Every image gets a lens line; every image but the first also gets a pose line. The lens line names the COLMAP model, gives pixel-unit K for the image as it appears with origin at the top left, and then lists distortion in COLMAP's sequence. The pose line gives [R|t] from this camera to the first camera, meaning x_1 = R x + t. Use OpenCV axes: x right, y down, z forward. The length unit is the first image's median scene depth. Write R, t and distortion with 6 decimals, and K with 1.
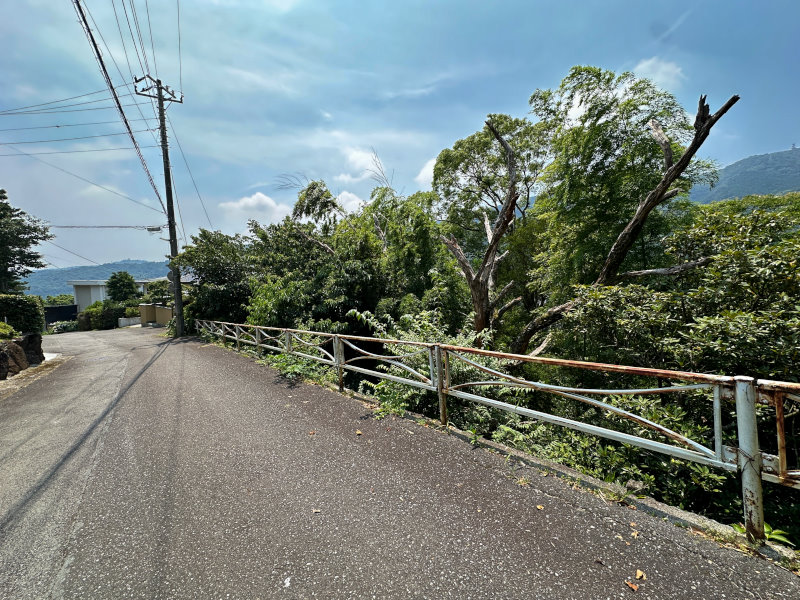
lens RADIAL K [[318.3, 0, 400.0], [0, 318.3, 300.0], [0, 0, 1]] dist [-0.000343, 0.000060]
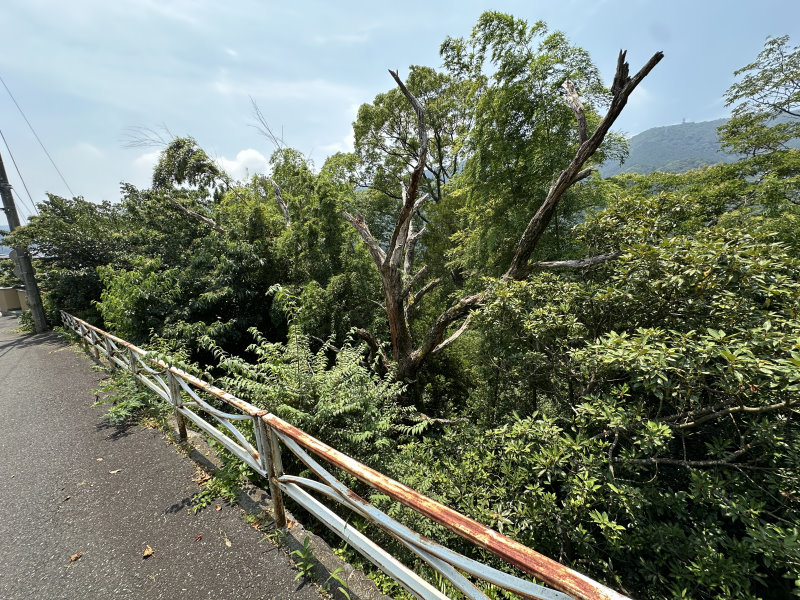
lens RADIAL K [[322.6, 0, 398.0], [0, 322.6, 294.9], [0, 0, 1]] dist [-0.000868, -0.000158]
pose [[0.982995, -0.045655, 0.177868, 0.103959], [0.029180, 0.995129, 0.094165, -0.058569], [-0.181300, -0.087374, 0.979539, 0.114523]]
